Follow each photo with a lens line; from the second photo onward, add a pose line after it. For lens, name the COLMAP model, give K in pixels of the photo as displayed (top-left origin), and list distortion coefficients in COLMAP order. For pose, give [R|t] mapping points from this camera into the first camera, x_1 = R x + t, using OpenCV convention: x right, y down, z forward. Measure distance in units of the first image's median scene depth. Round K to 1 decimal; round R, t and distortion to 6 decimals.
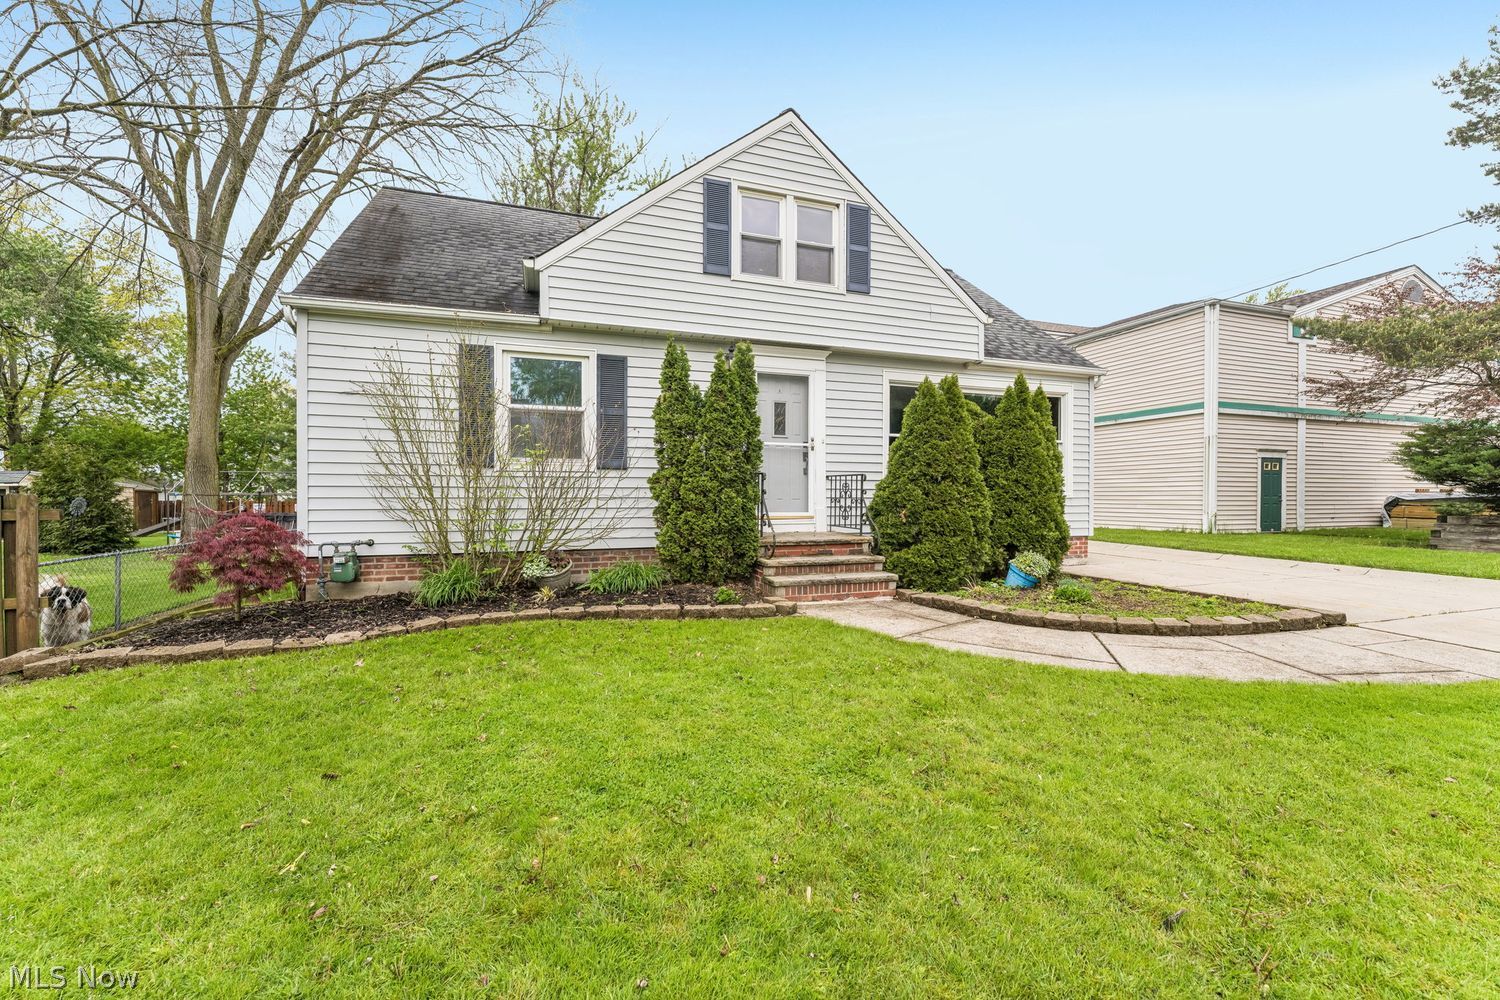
lens RADIAL K [[599.6, 0, 749.4], [0, 599.6, 496.9], [0, 0, 1]] dist [-0.001814, -0.000230]
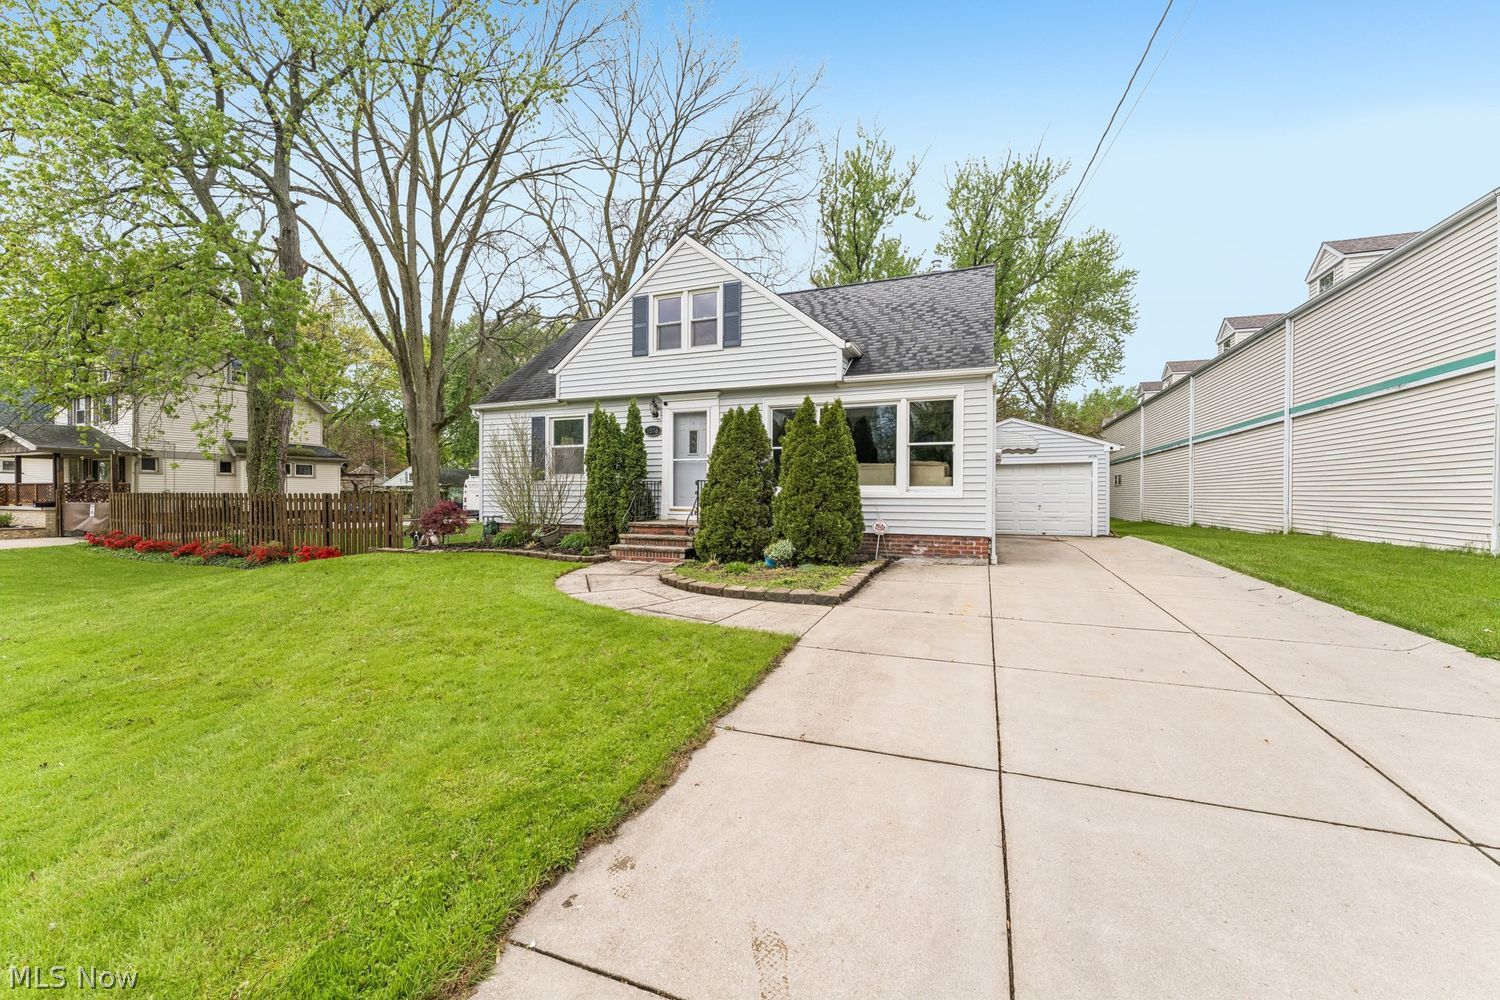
lens RADIAL K [[599.6, 0, 745.7], [0, 599.6, 496.8], [0, 0, 1]] dist [-0.001814, -0.000230]
pose [[0.745207, 0.005135, -0.666814, 1.230663], [-0.003744, 0.999987, 0.003517, -0.003616], [0.666823, -0.000125, 0.745216, 0.002199]]
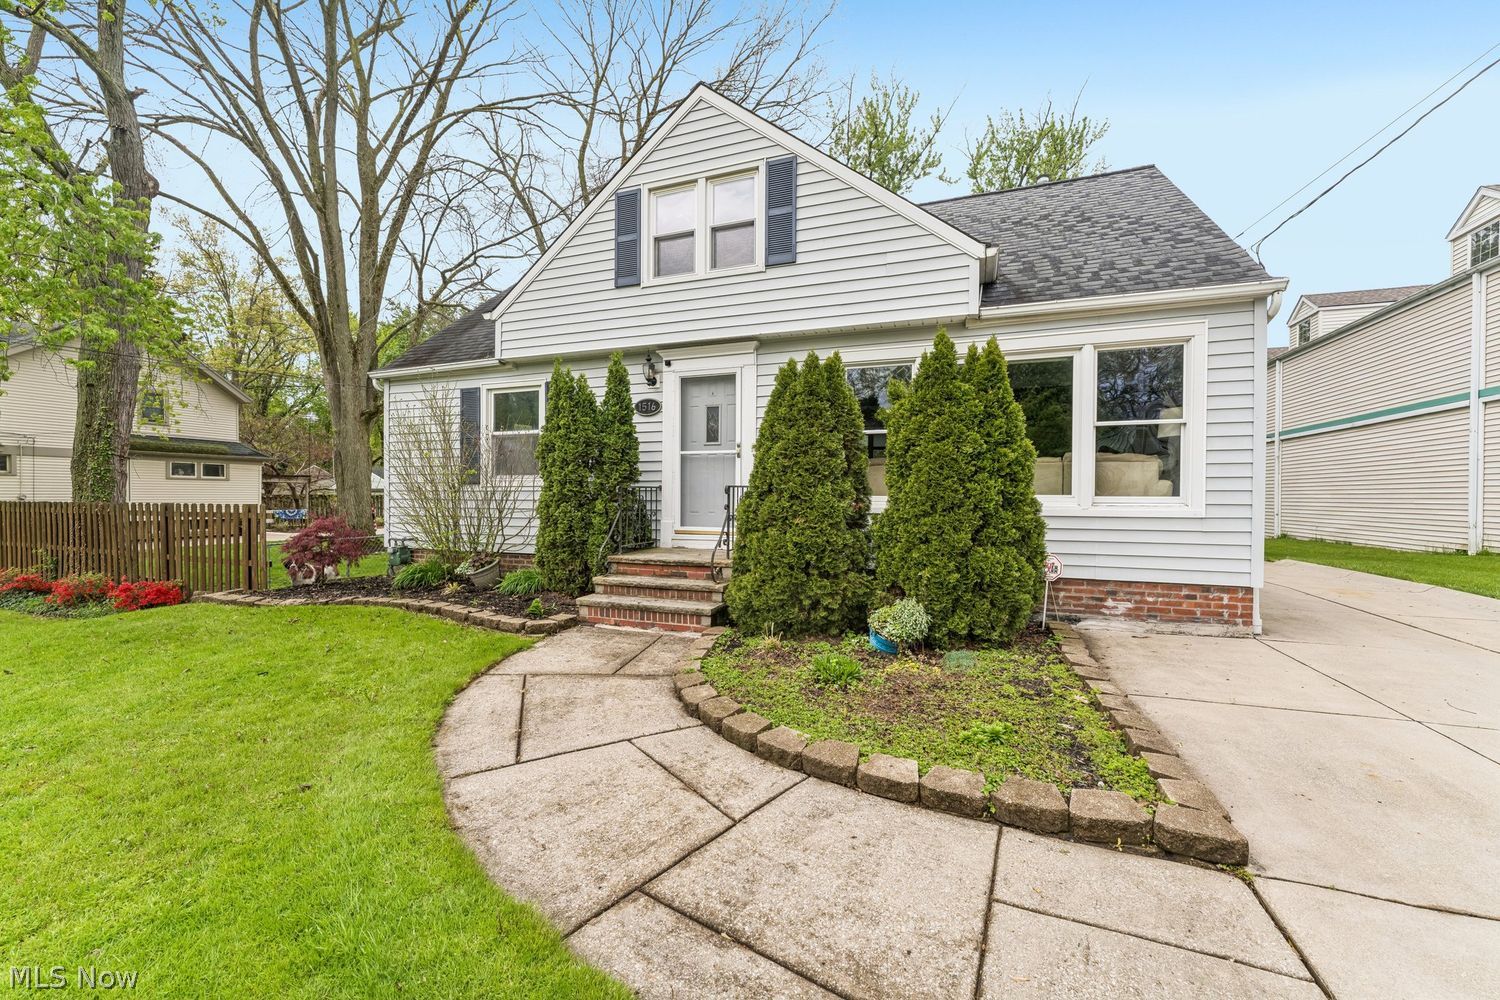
lens RADIAL K [[599.6, 0, 744.7], [0, 599.6, 499.9], [0, 0, 1]] dist [-0.001814, -0.000230]
pose [[0.766394, 0.005973, -0.642343, 0.745062], [-0.003055, 0.999979, 0.005654, -0.022808], [0.642363, -0.002371, 0.766397, 0.366175]]
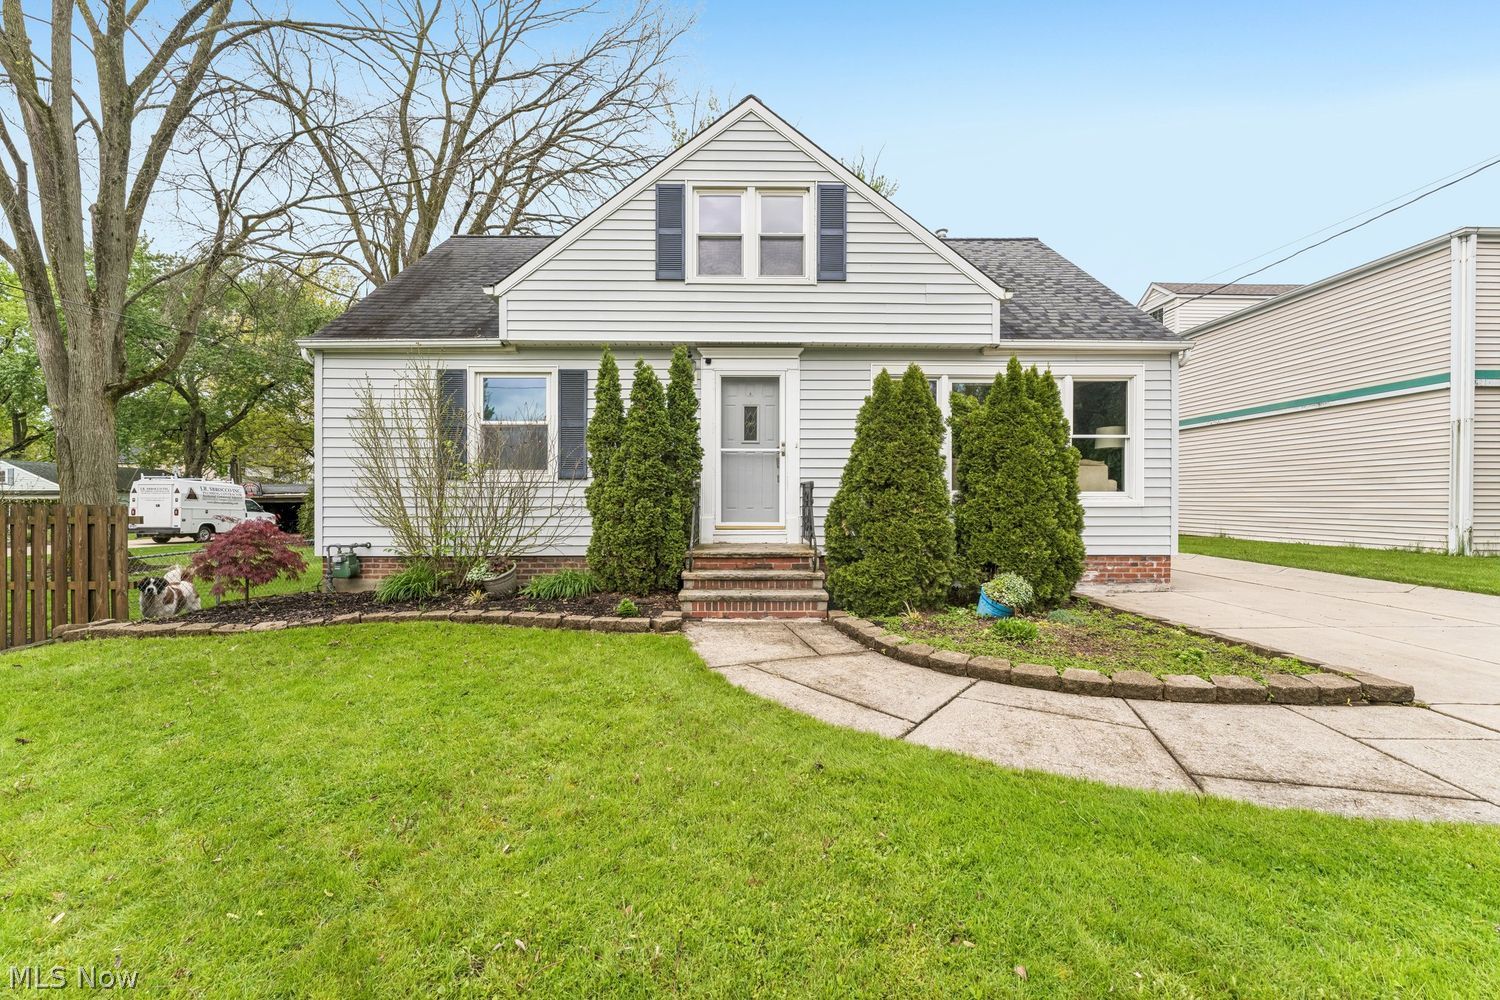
lens RADIAL K [[599.6, 0, 747.2], [0, 599.6, 500.5], [0, 0, 1]] dist [-0.001814, -0.000230]
pose [[0.949409, -0.000999, -0.314041, 0.379366], [0.000470, 0.999998, -0.001759, -0.007232], [0.314042, 0.001522, 0.949408, 0.107314]]
